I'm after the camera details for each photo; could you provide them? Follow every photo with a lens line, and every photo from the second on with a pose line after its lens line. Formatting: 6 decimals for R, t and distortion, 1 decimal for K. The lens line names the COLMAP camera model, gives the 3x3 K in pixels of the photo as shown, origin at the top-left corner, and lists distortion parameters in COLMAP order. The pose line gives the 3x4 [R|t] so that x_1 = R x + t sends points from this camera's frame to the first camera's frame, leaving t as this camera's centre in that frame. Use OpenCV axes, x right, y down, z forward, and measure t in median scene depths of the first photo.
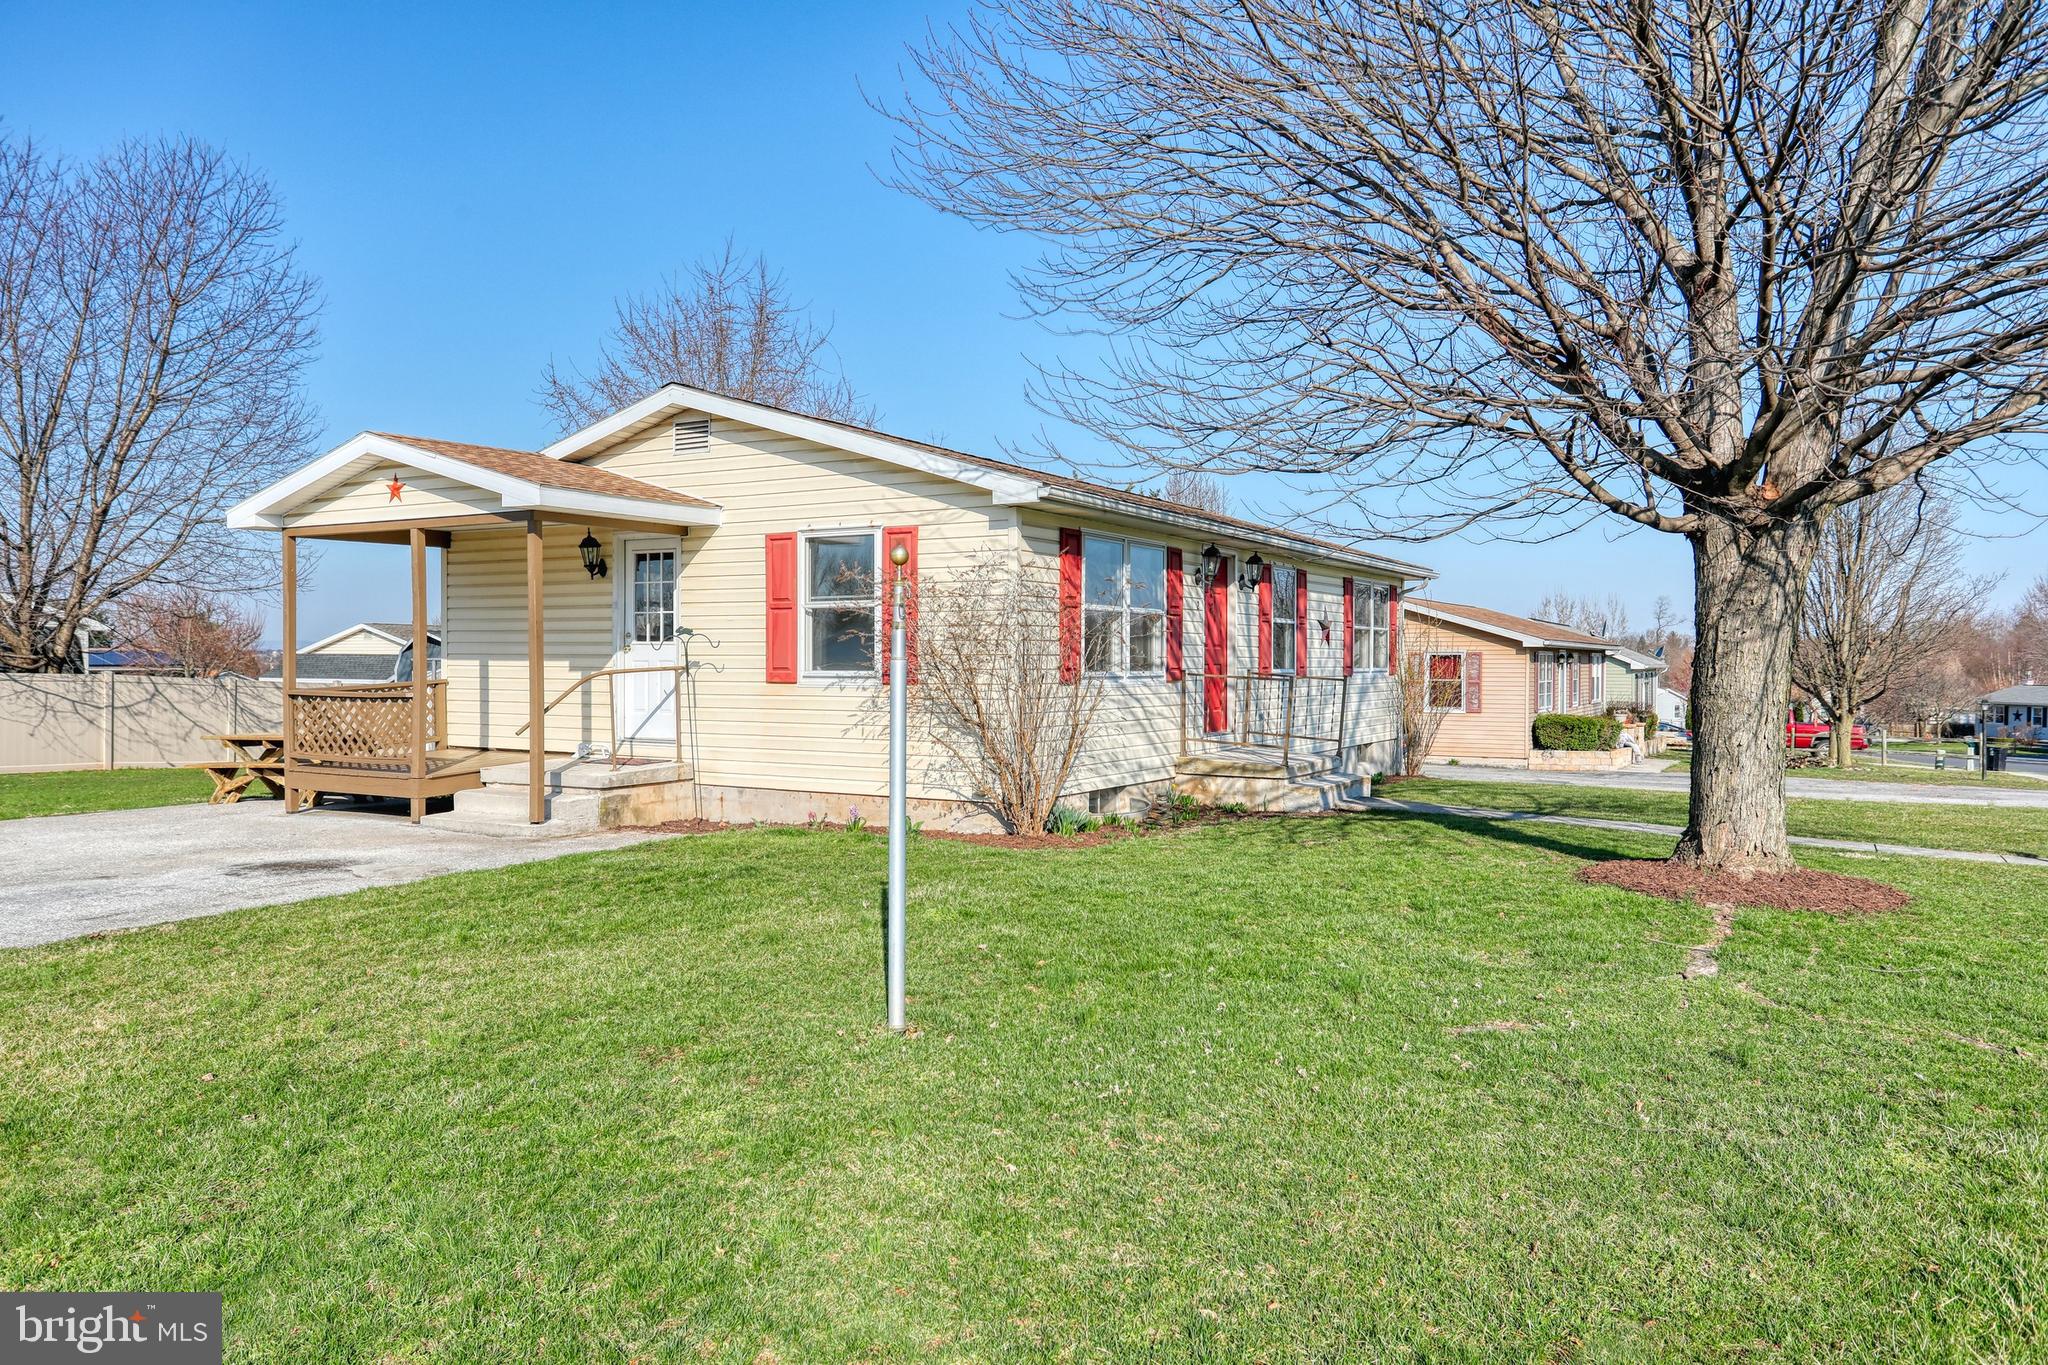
lens RADIAL K [[1440.2, 0, 1015.0], [0, 1440.2, 682.9], [0, 0, 1]] dist [0.003115, -0.003609]
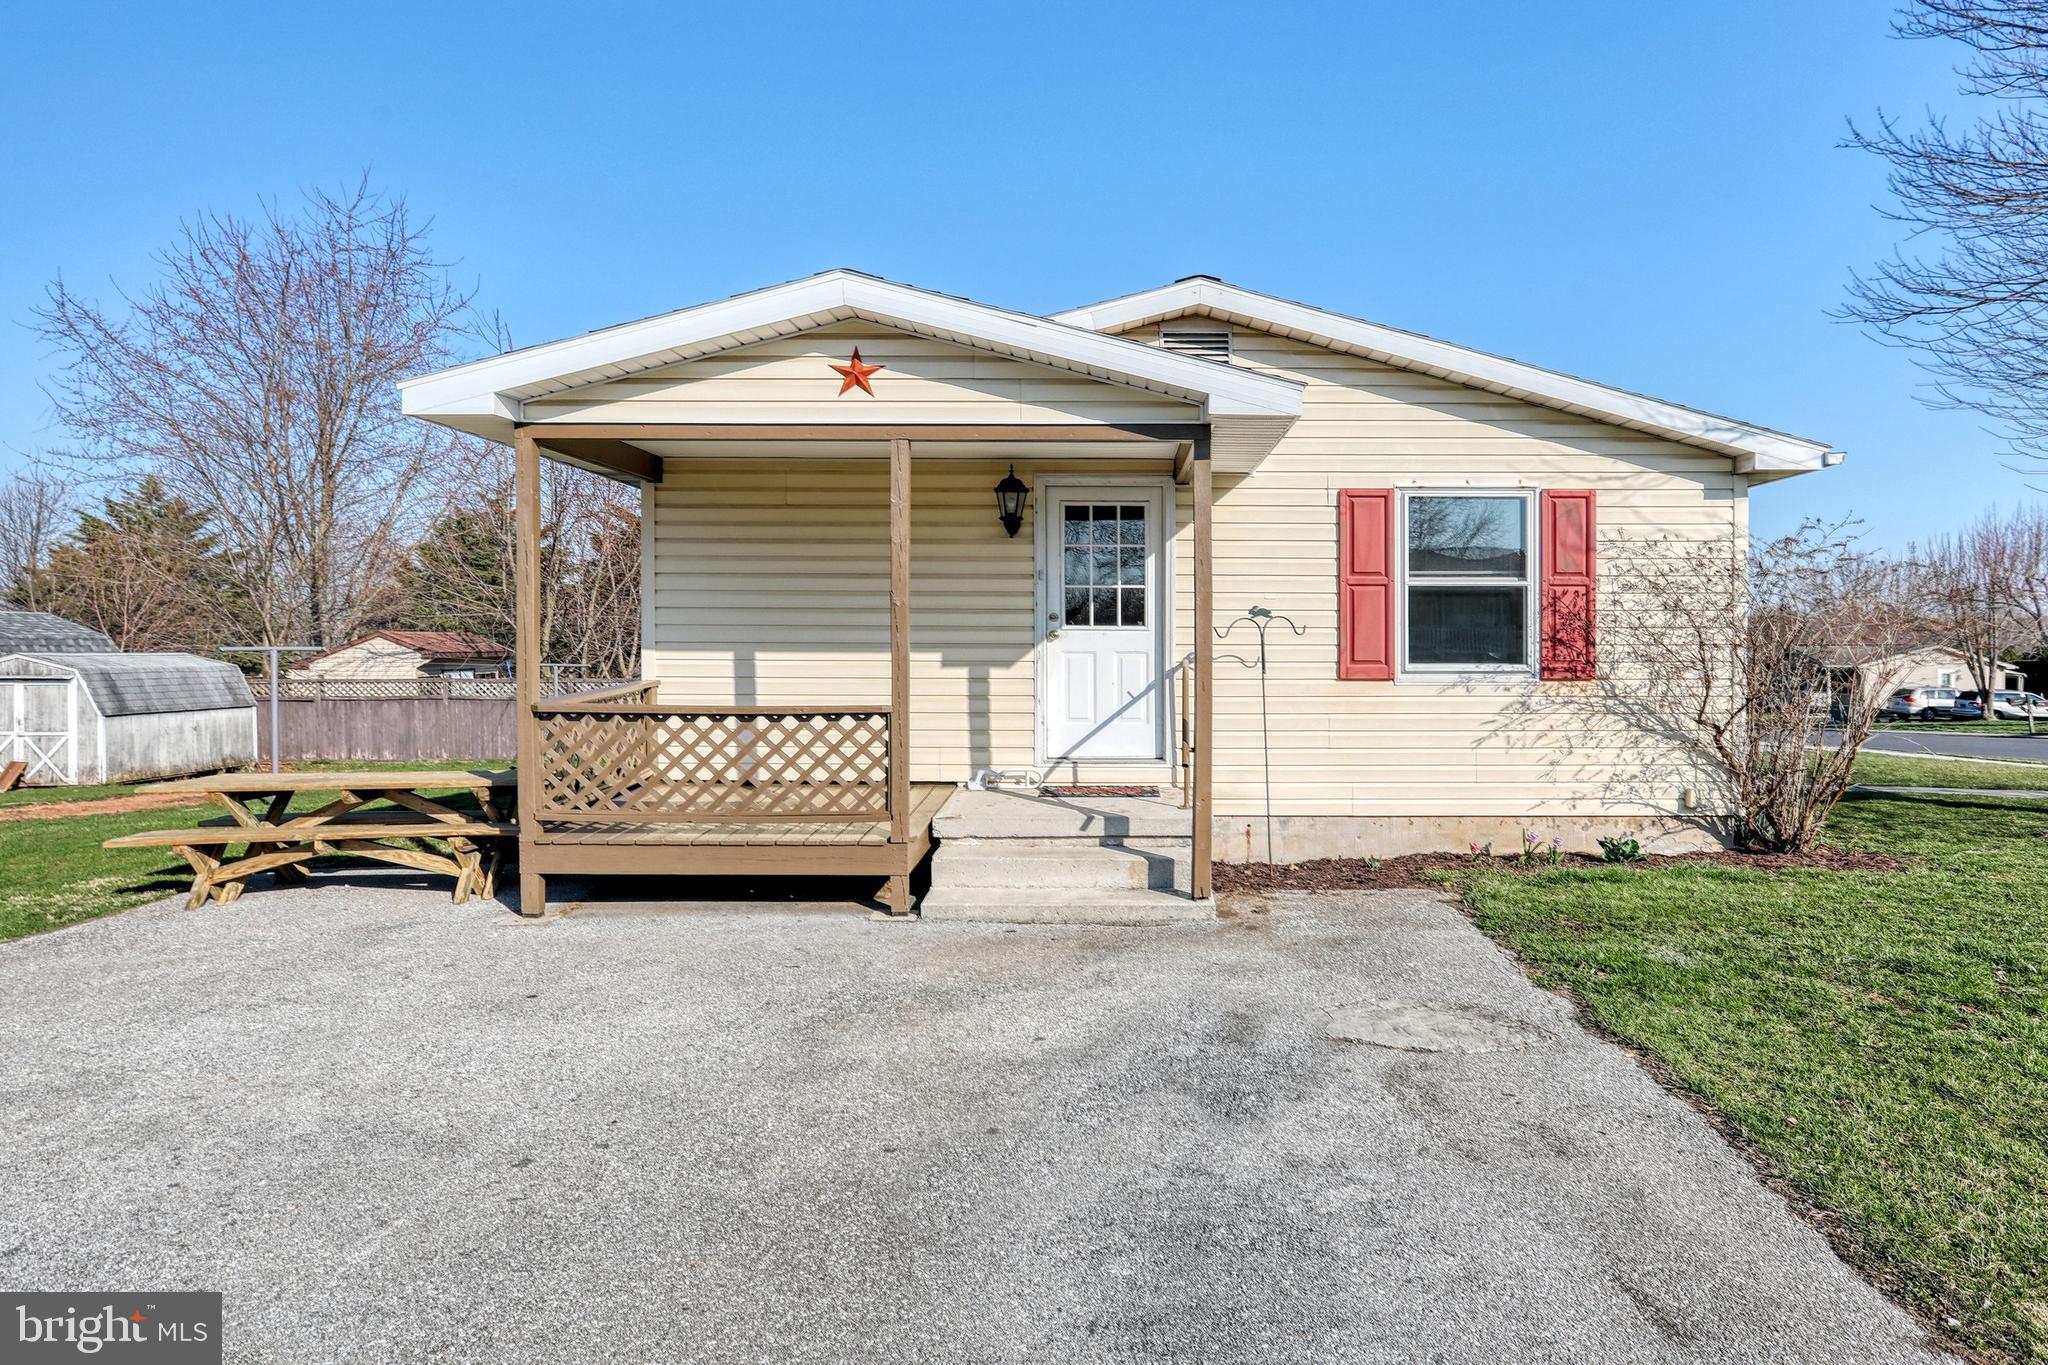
lens RADIAL K [[1169.6, 0, 1045.0], [0, 1169.6, 672.4], [0, 0, 1]] dist [-0.016332, 0.002379]
pose [[0.849996, -0.009761, 0.526699, -0.595406], [0.009817, 0.999948, 0.002688, -0.007171], [-0.526698, 0.002886, 0.850048, 0.508595]]
